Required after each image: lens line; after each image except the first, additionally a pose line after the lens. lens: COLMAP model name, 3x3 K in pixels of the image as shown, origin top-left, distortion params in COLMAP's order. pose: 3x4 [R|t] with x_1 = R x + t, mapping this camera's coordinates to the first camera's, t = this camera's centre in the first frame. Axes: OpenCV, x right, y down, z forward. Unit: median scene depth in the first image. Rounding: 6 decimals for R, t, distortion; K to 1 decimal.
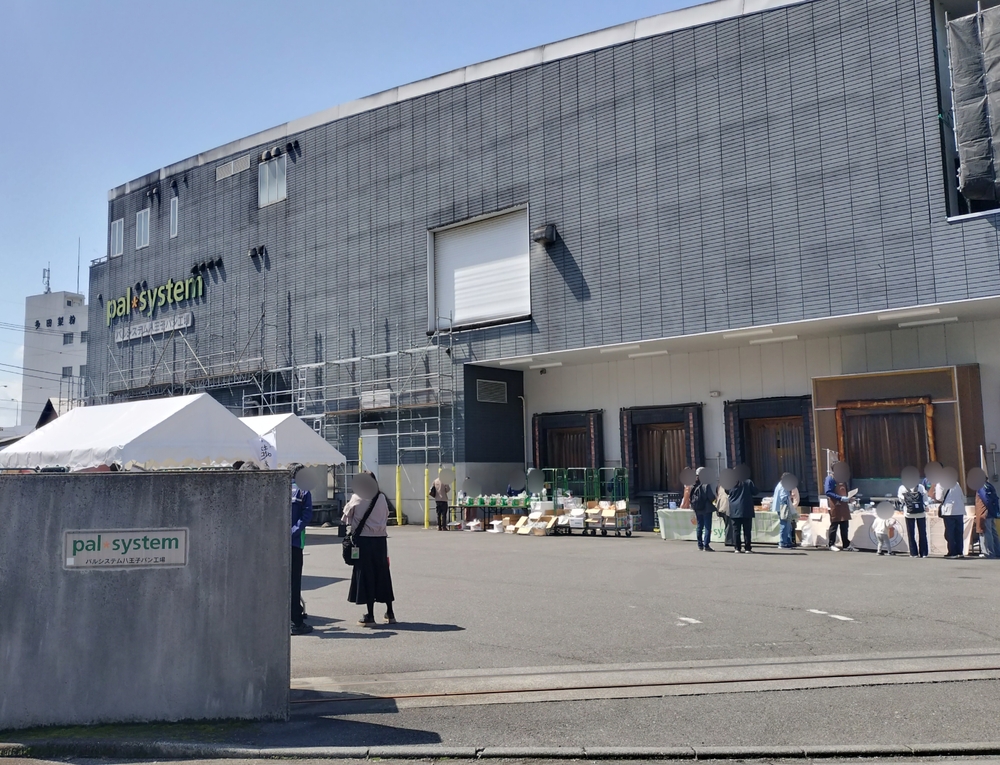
lens RADIAL K [[862.0, 0, 500.0], [0, 862.0, 382.5], [0, 0, 1]] dist [0.103712, -0.000022]
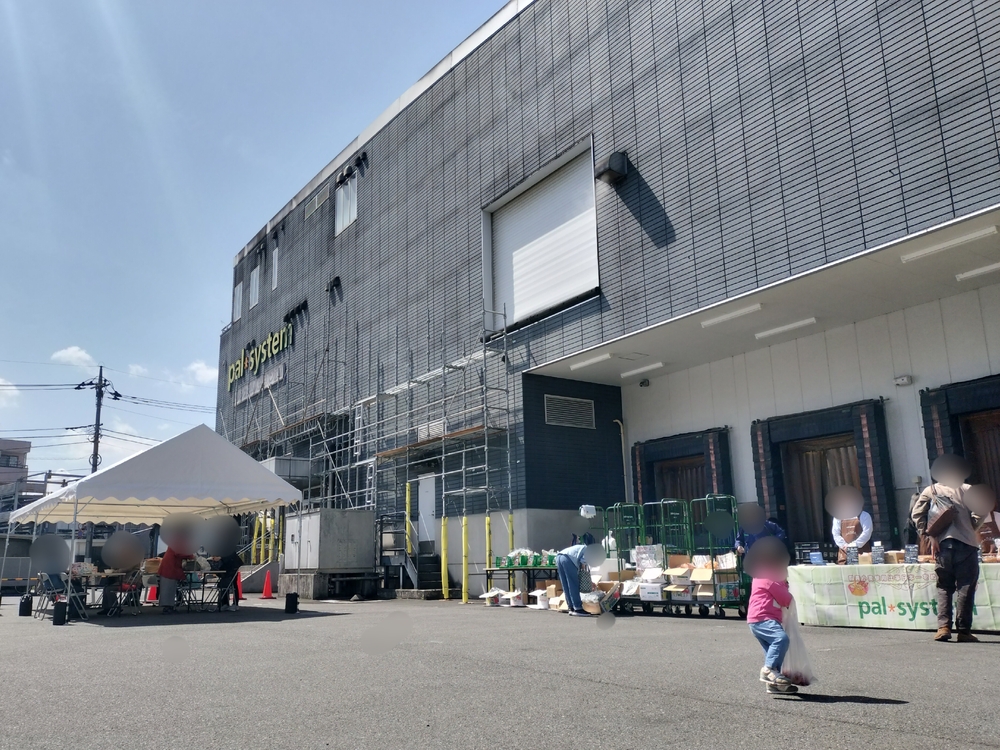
lens RADIAL K [[785.4, 0, 501.4], [0, 785.4, 403.1], [0, 0, 1]] dist [0.089922, -0.129752]
pose [[0.964533, -0.059267, -0.257224, 0.110397], [0.035989, 0.994895, -0.094282, 0.066130], [0.261499, 0.081681, 0.961741, 0.363710]]
